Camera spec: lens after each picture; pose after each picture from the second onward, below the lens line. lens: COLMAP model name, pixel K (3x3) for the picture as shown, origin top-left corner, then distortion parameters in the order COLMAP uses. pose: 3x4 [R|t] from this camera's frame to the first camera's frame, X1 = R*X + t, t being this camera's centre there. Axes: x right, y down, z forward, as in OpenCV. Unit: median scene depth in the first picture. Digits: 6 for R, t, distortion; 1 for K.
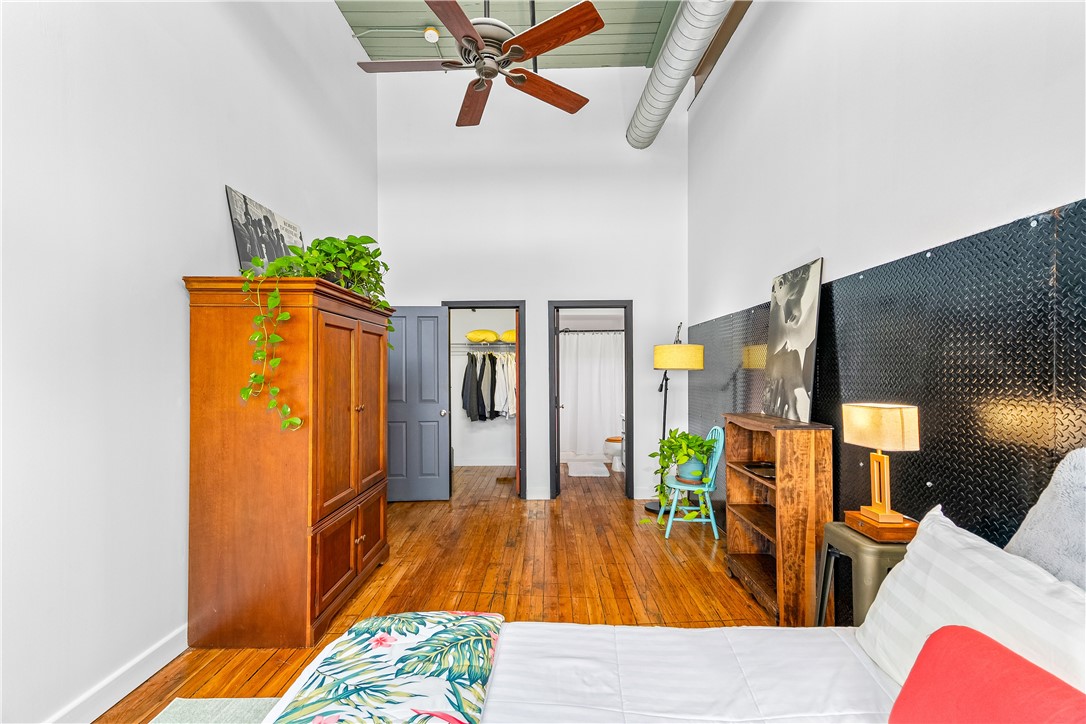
lens RADIAL K [[485.2, 0, 540.8], [0, 485.2, 367.9], [0, 0, 1]] dist [0.022541, 0.000540]
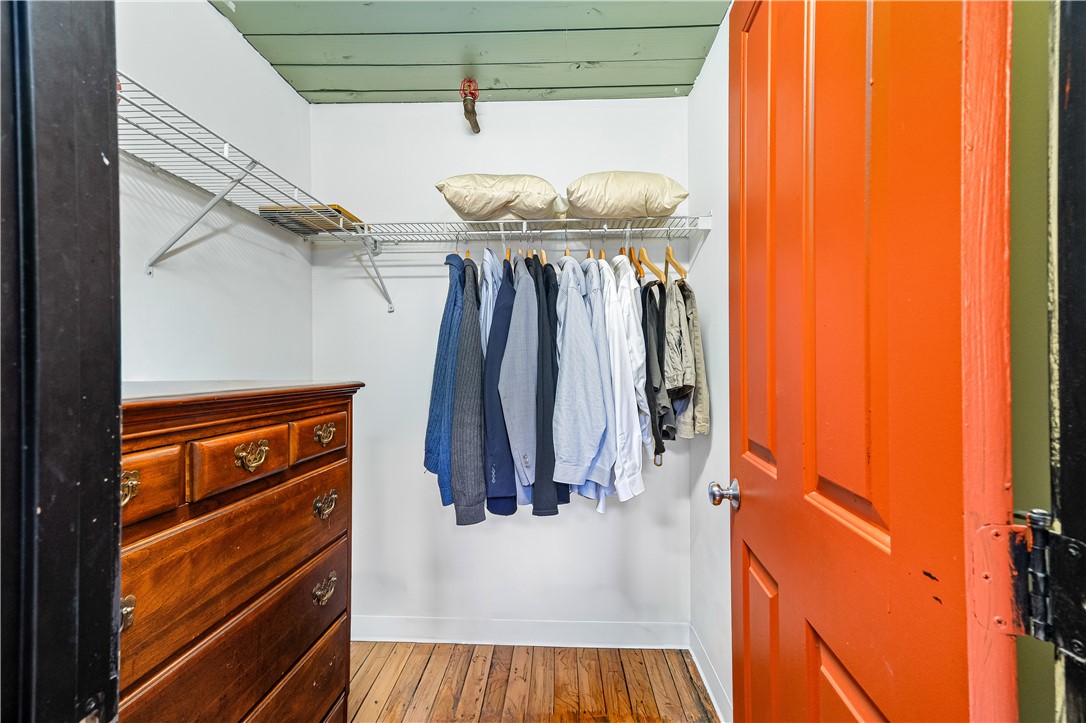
lens RADIAL K [[485.2, 0, 542.1], [0, 485.2, 362.7], [0, 0, 1]] dist [0.022541, 0.000540]
pose [[0.999573, 0.001248, -0.029202, -0.093272], [-0.000759, 0.999860, 0.016740, 0.024922], [0.029219, -0.016711, 0.999433, 0.755294]]
